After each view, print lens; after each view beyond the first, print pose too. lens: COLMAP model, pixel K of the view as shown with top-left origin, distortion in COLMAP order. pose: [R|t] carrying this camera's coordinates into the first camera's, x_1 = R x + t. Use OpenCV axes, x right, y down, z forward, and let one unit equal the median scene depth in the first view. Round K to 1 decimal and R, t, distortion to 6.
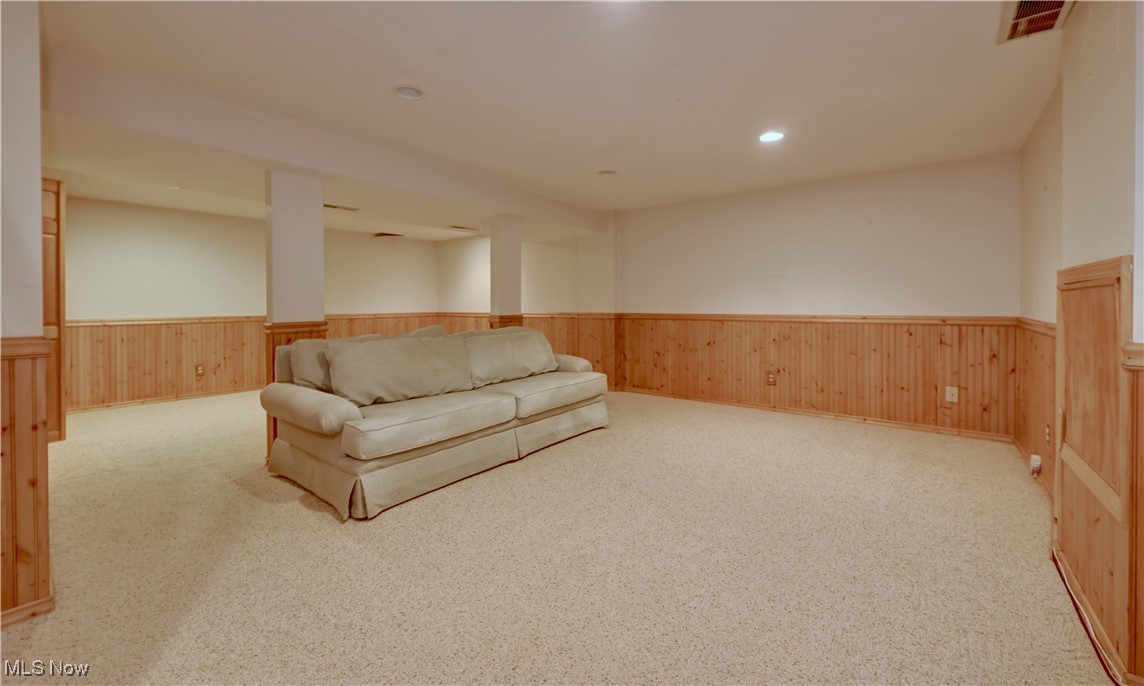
lens RADIAL K [[453.4, 0, 574.4], [0, 453.4, 306.9], [0, 0, 1]] dist [-0.001054, -0.000079]
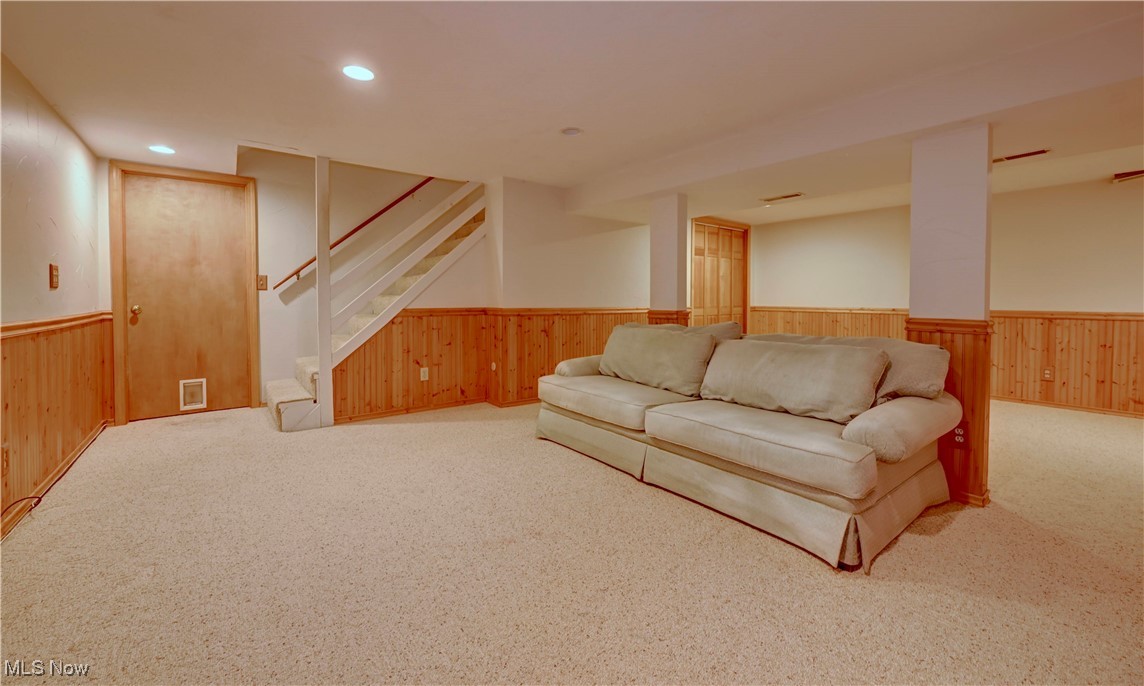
lens RADIAL K [[453.4, 0, 574.4], [0, 453.4, 306.9], [0, 0, 1]] dist [-0.001054, -0.000079]
pose [[-0.244616, 0.025453, -0.969286, 0.627646], [-0.005135, 0.999607, 0.027546, -0.010641], [0.969606, 0.011716, -0.244390, 0.938952]]
